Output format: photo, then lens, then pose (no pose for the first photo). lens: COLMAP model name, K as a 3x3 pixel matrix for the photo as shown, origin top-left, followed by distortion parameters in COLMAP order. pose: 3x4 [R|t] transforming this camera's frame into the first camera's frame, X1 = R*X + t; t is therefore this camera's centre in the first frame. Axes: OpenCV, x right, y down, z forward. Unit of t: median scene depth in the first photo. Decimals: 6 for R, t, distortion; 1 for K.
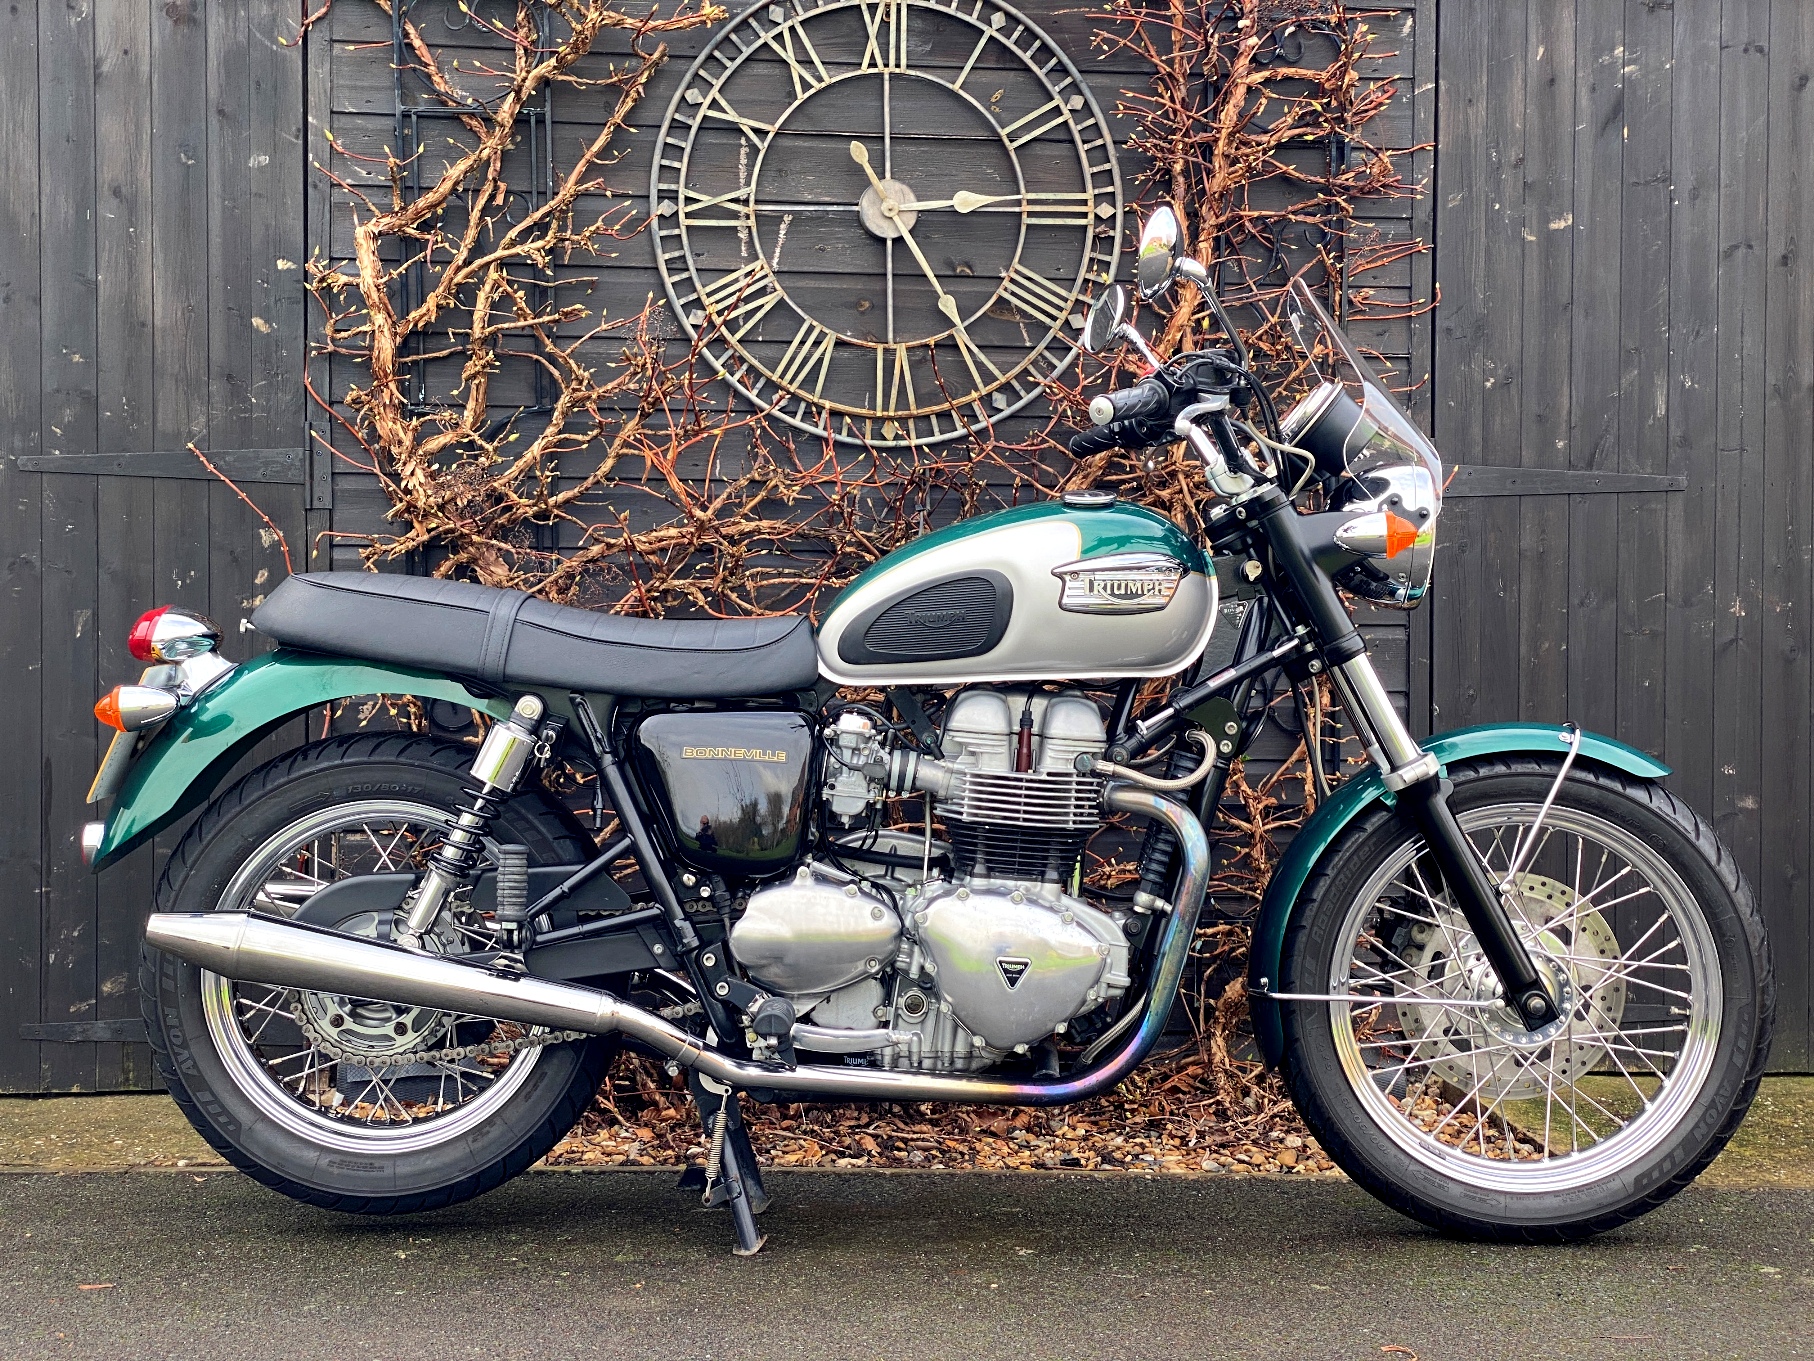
lens RADIAL K [[2663.5, 0, 945.1], [0, 2663.5, 694.1], [0, 0, 1]] dist [0.092817, 0.000000]
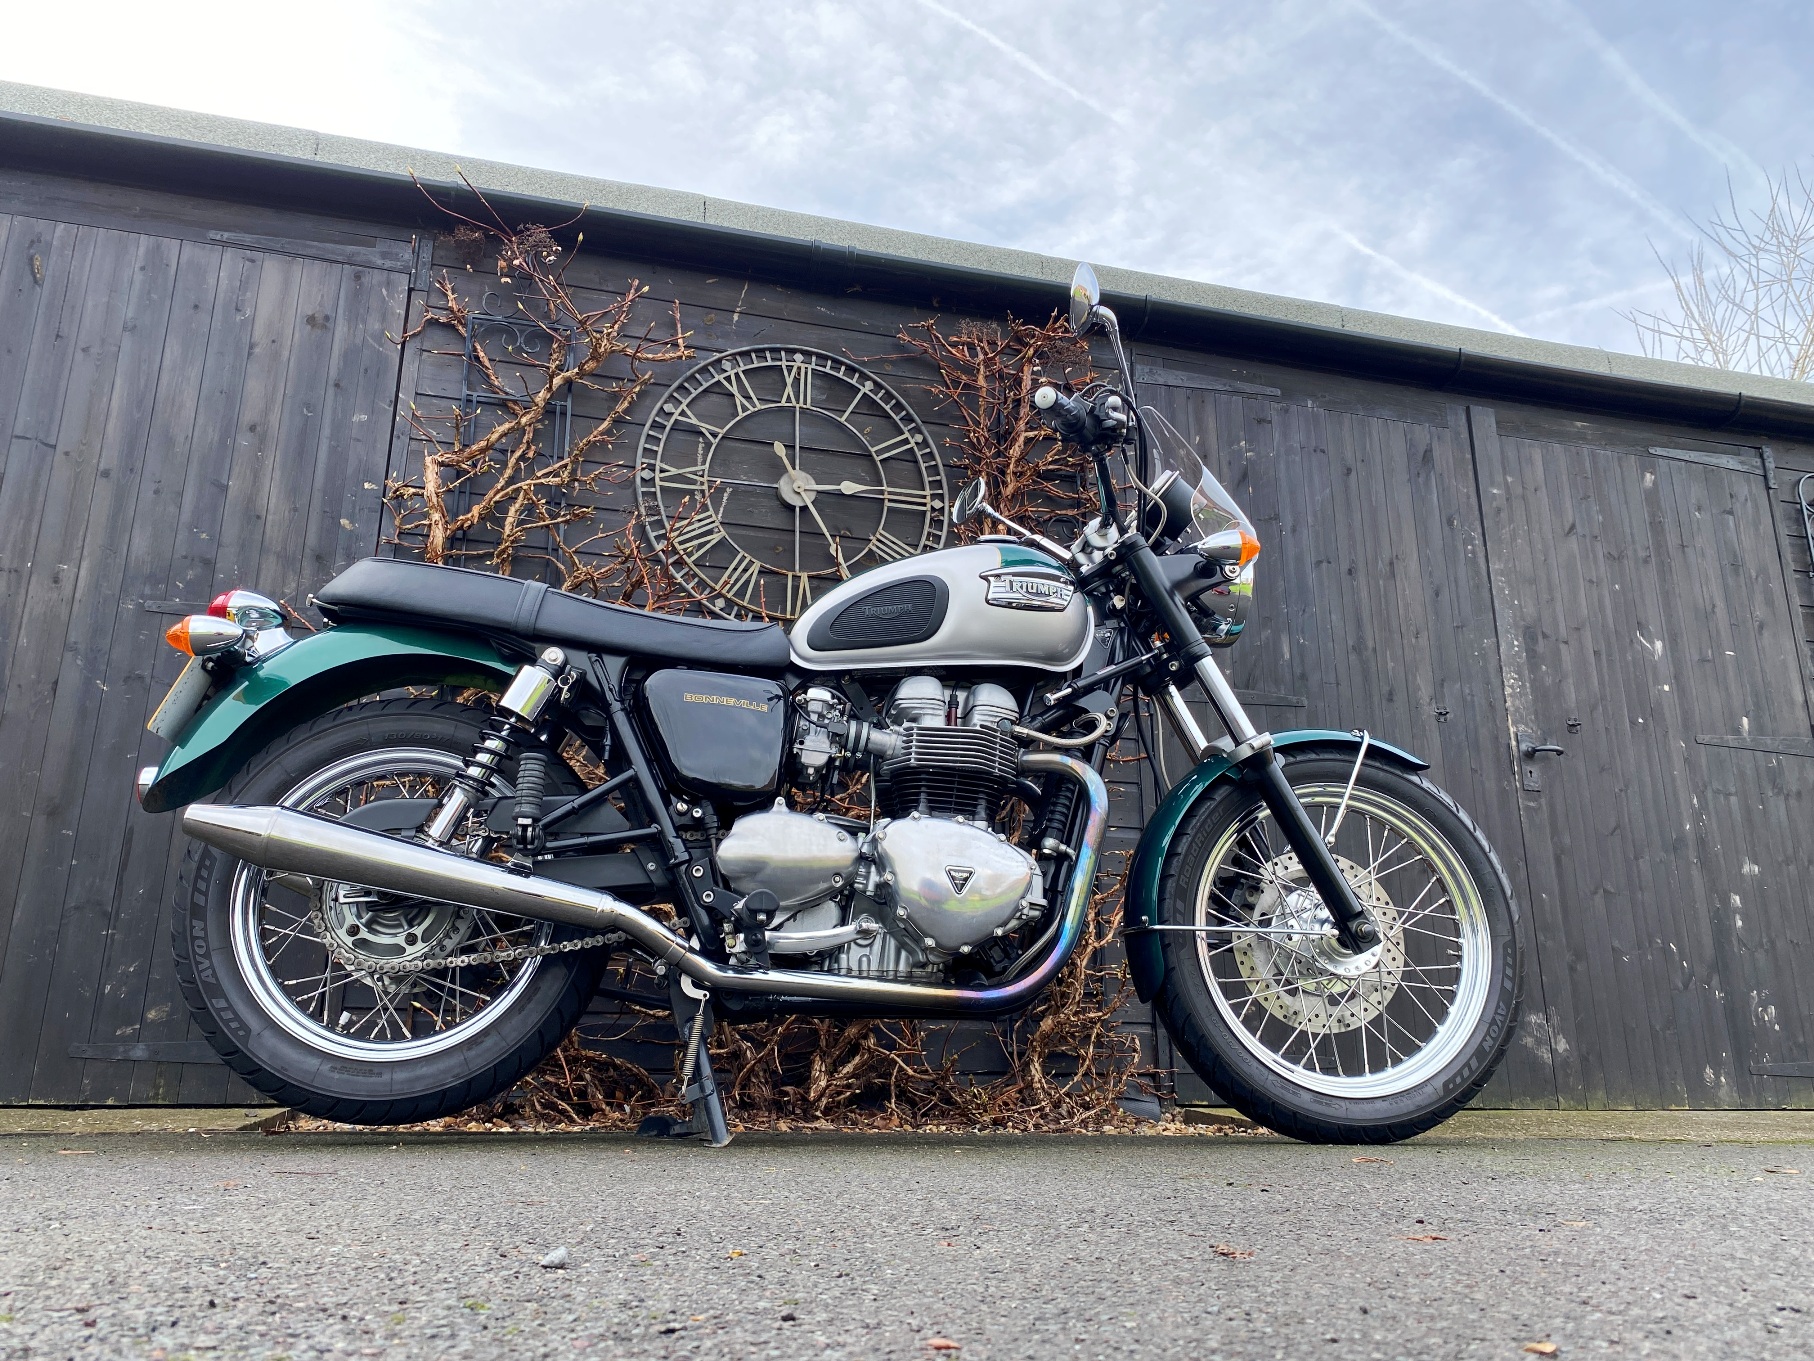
lens RADIAL K [[1365.4, 0, 907.1], [0, 1365.4, 677.3], [0, 0, 1]] dist [0.050264, -0.077653]
pose [[0.988752, 0.039320, 0.144306, -0.068216], [0.007075, 0.951450, -0.307723, 0.158051], [-0.149399, 0.305282, 0.940469, 0.313965]]
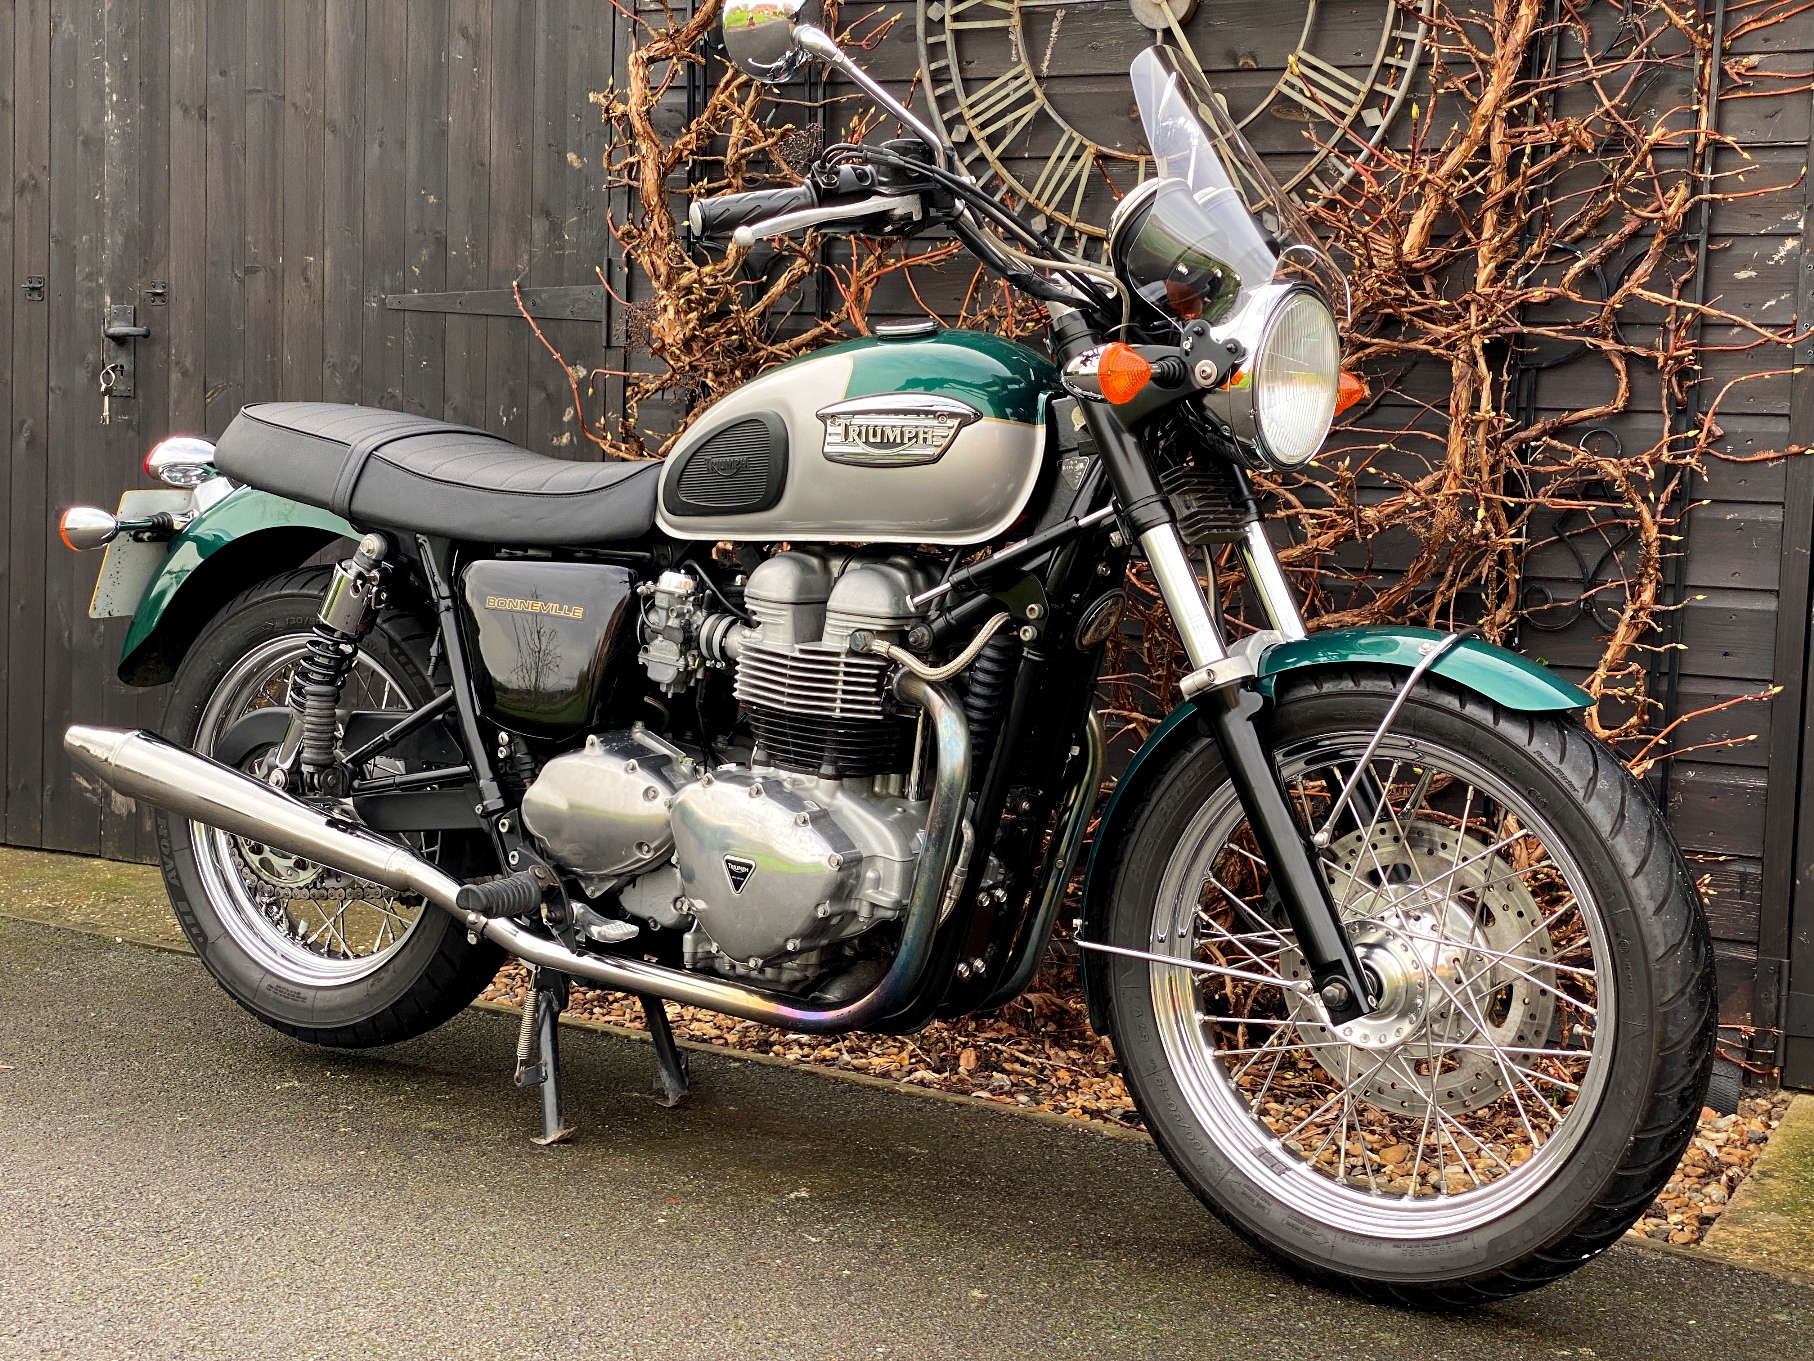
lens RADIAL K [[2663.5, 0, 951.8], [0, 2663.5, 744.4], [0, 0, 1]] dist [0.092817, 0.000000]
pose [[0.825136, 0.085587, -0.558414, 0.436877], [-0.046970, 0.995428, 0.083162, -0.010697], [0.562979, -0.042391, 0.825384, 0.247170]]
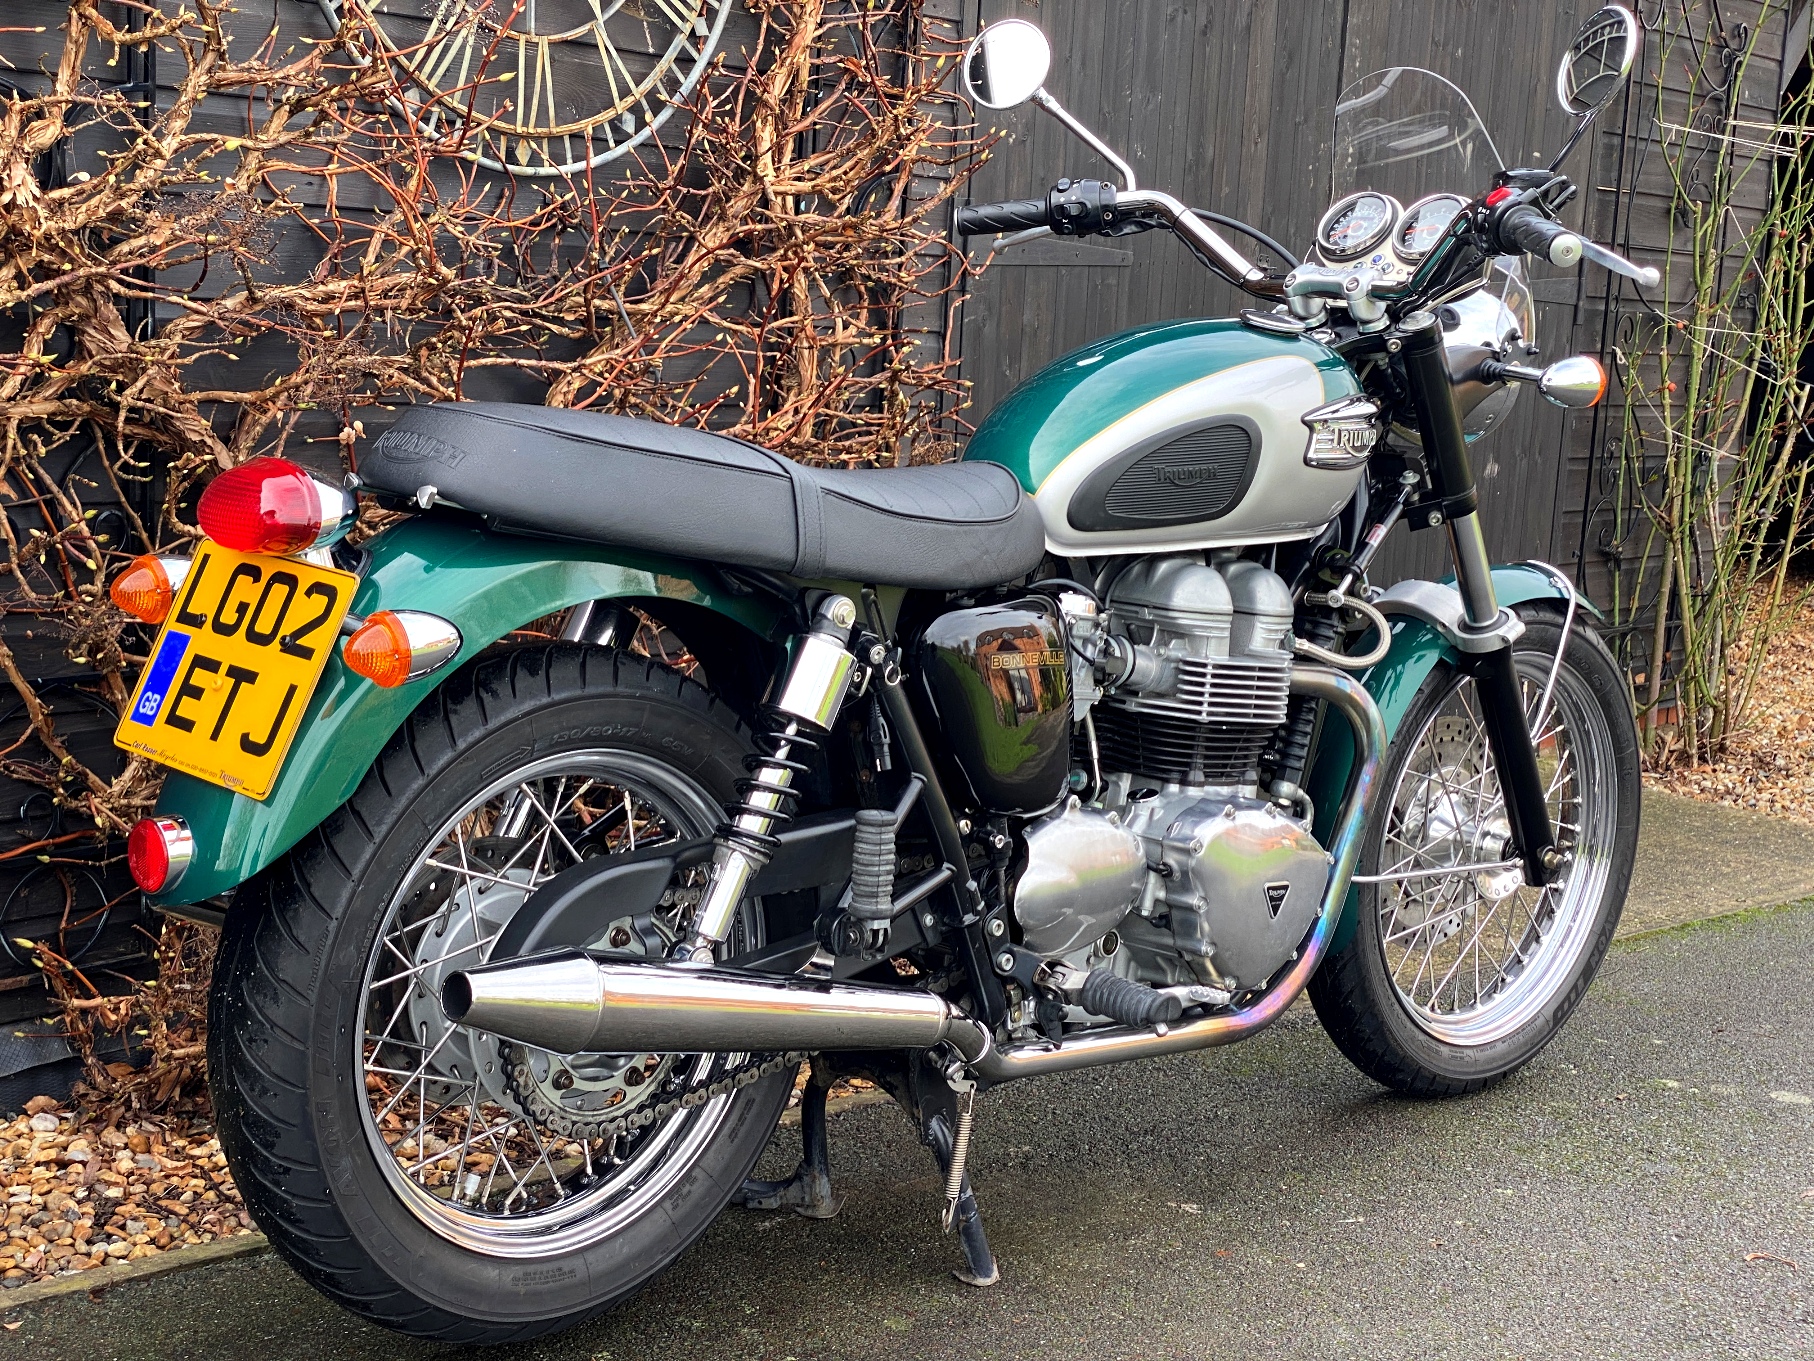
lens RADIAL K [[2663.5, 0, 874.3], [0, 2663.5, 722.4], [0, 0, 1]] dist [0.092817, 0.000000]
pose [[0.731147, -0.075460, 0.678034, -0.491869], [-0.032434, 0.988895, 0.145031, -0.053848], [-0.681448, -0.128030, 0.720581, 0.372538]]
